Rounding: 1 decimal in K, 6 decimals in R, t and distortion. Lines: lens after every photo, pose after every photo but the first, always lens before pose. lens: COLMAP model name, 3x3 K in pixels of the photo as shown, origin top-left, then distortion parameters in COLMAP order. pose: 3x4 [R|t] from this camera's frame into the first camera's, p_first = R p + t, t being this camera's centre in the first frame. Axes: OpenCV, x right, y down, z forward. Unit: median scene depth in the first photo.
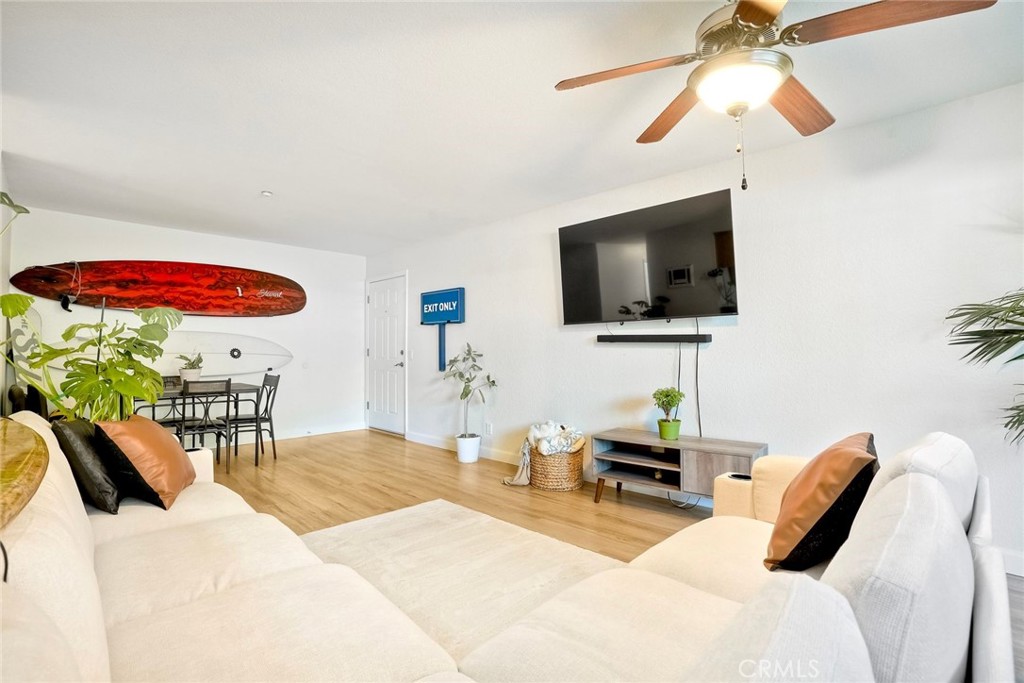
lens RADIAL K [[467.0, 0, 509.1], [0, 467.0, 321.3], [0, 0, 1]] dist [-0.001830, -0.000134]
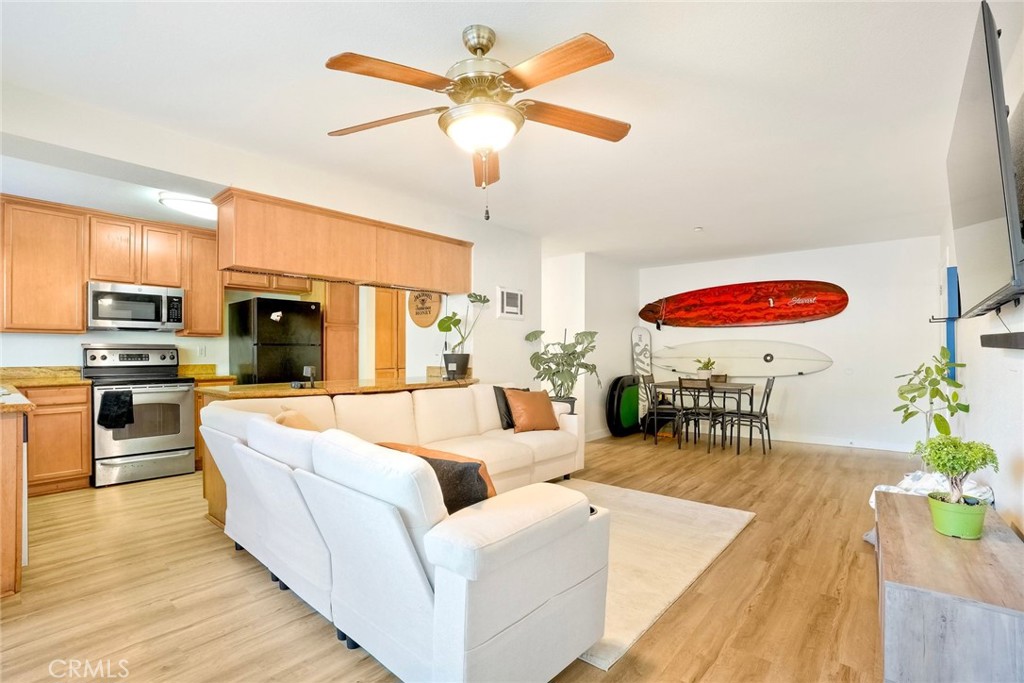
lens RADIAL K [[479.4, 0, 510.0], [0, 479.4, 347.4], [0, 0, 1]] dist [-0.078198, 0.034930]
pose [[0.099227, -0.009186, -0.995022, 0.549452], [0.061486, 0.998103, -0.003083, 0.009593], [0.993163, -0.060874, 0.099603, 0.308669]]
